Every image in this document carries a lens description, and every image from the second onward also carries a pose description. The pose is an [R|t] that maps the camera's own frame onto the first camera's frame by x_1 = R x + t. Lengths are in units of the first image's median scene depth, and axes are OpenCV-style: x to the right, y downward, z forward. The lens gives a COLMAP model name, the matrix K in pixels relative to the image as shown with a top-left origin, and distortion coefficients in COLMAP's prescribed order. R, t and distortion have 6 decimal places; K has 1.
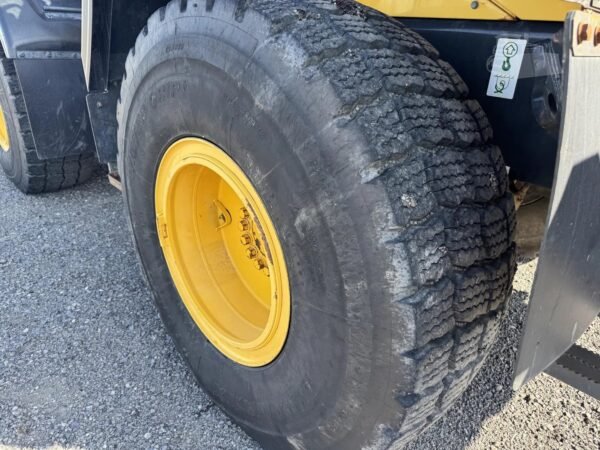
lens RADIAL K [[418.6, 0, 299.7], [0, 418.6, 223.2], [0, 0, 1]] dist [0.107860, -0.132902]
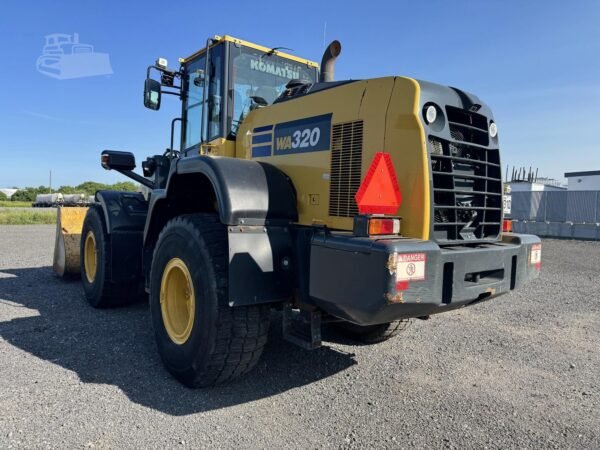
lens RADIAL K [[425.9, 0, 300.0], [0, 425.9, 225.0], [0, 0, 1]] dist [0.038249, -0.038385]
pose [[0.996596, 0.007064, -0.082137, 0.797542], [-0.038085, 0.923081, -0.382716, 0.644368], [0.073115, 0.384541, 0.920208, -1.651901]]
